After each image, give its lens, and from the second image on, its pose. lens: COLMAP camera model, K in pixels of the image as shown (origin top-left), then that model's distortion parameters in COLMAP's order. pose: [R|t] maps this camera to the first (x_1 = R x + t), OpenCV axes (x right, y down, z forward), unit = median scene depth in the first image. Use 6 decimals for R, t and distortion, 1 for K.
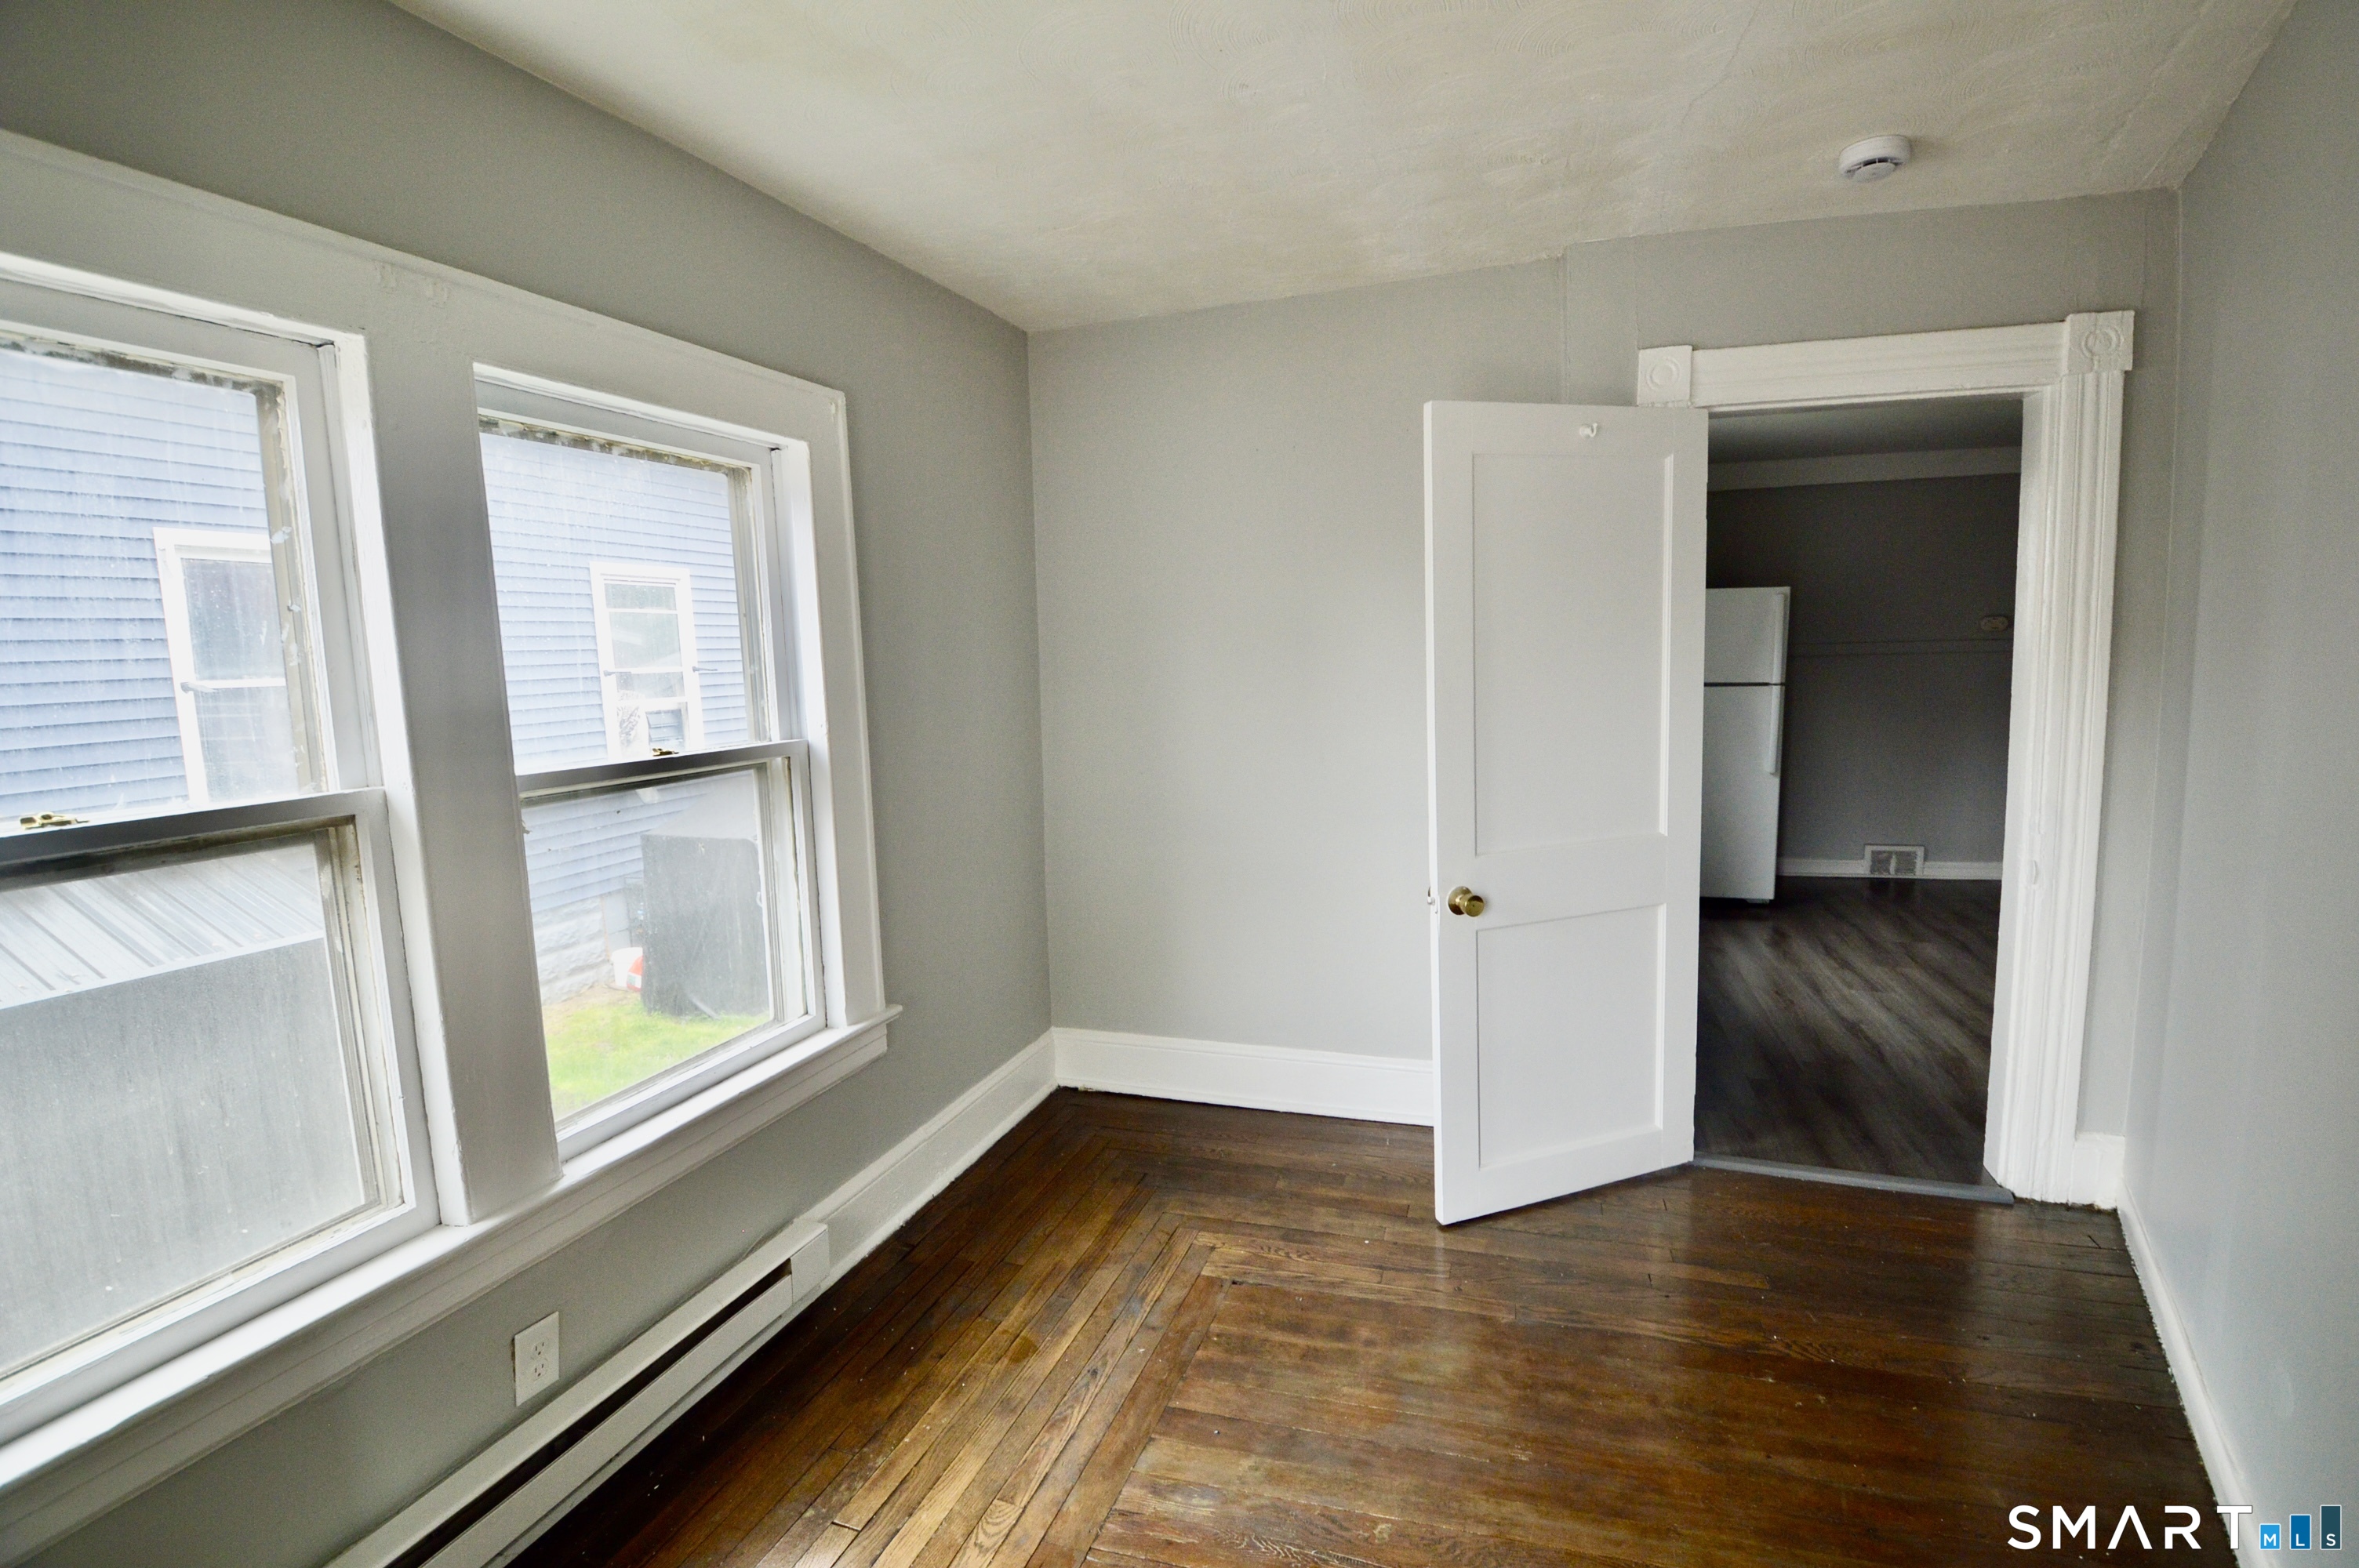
lens RADIAL K [[1089.8, 0, 1179.5], [0, 1089.8, 784.0], [0, 0, 1]] dist [0.001078, -0.000266]
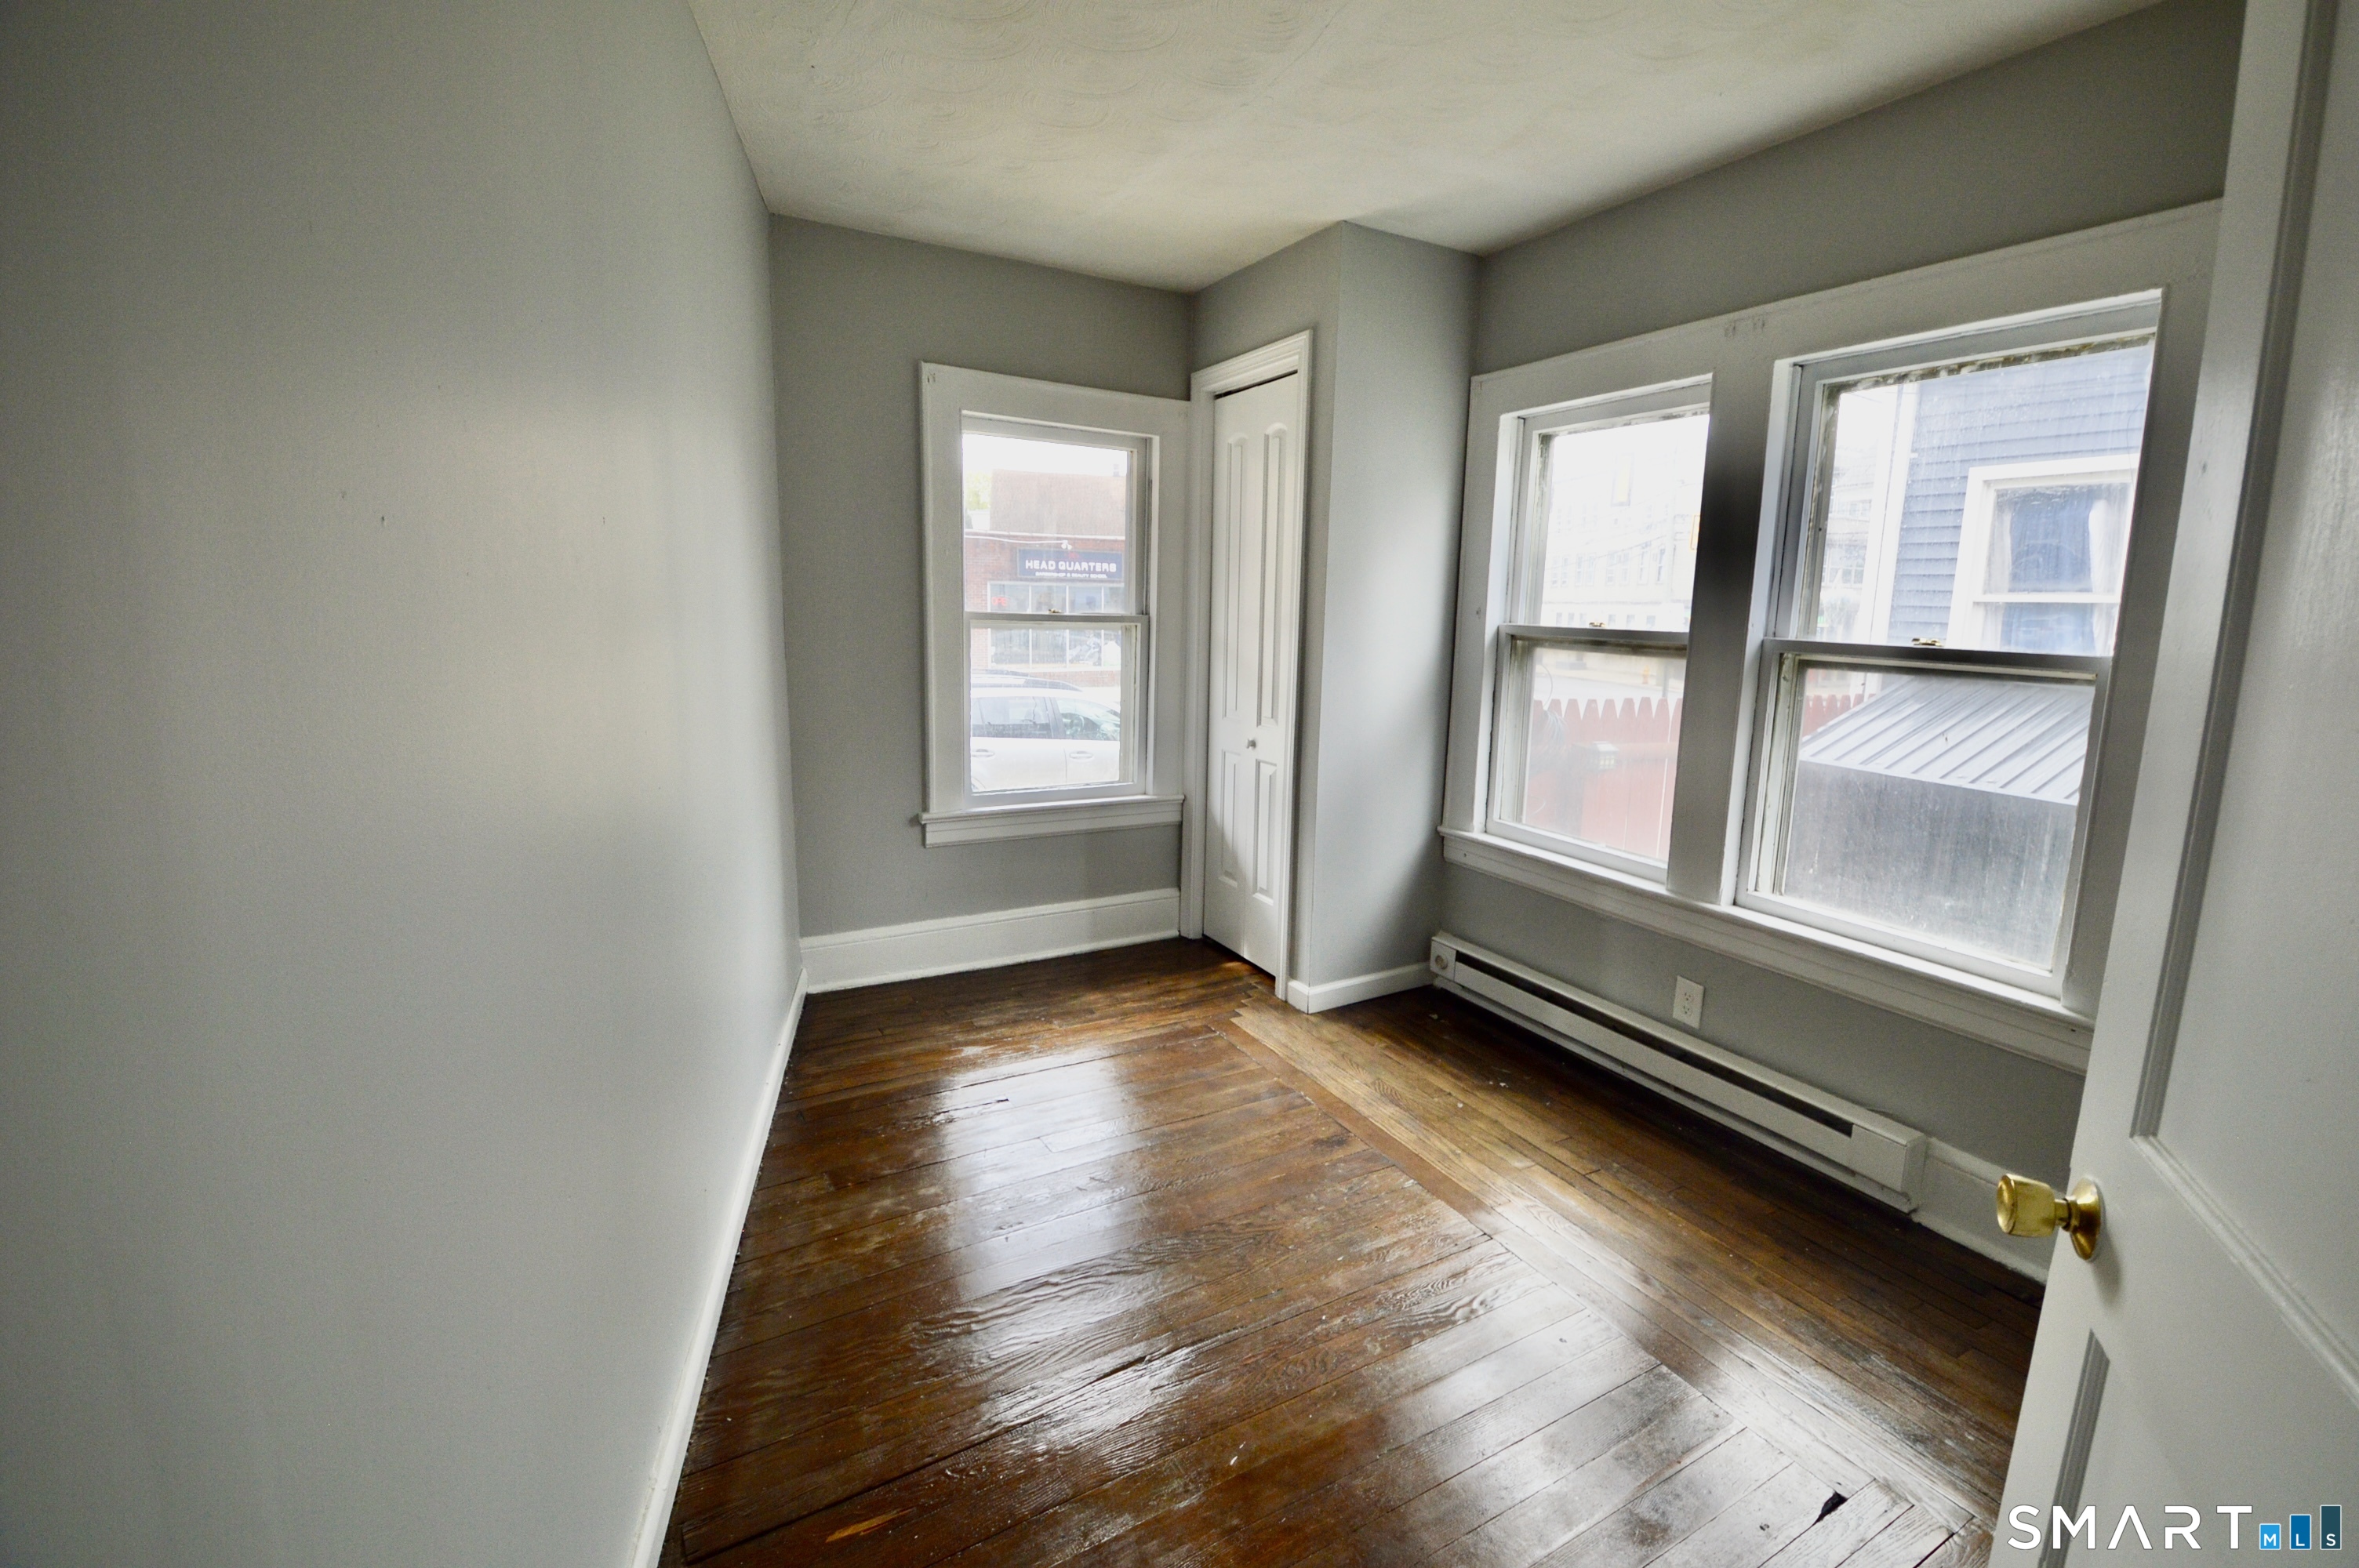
lens RADIAL K [[1089.8, 0, 1179.5], [0, 1089.8, 784.0], [0, 0, 1]] dist [0.001078, -0.000266]
pose [[-0.660646, 0.150137, -0.735531, 0.896600], [-0.093368, 0.955756, 0.278951, -0.134406], [0.744869, 0.252962, -0.617398, 1.186233]]
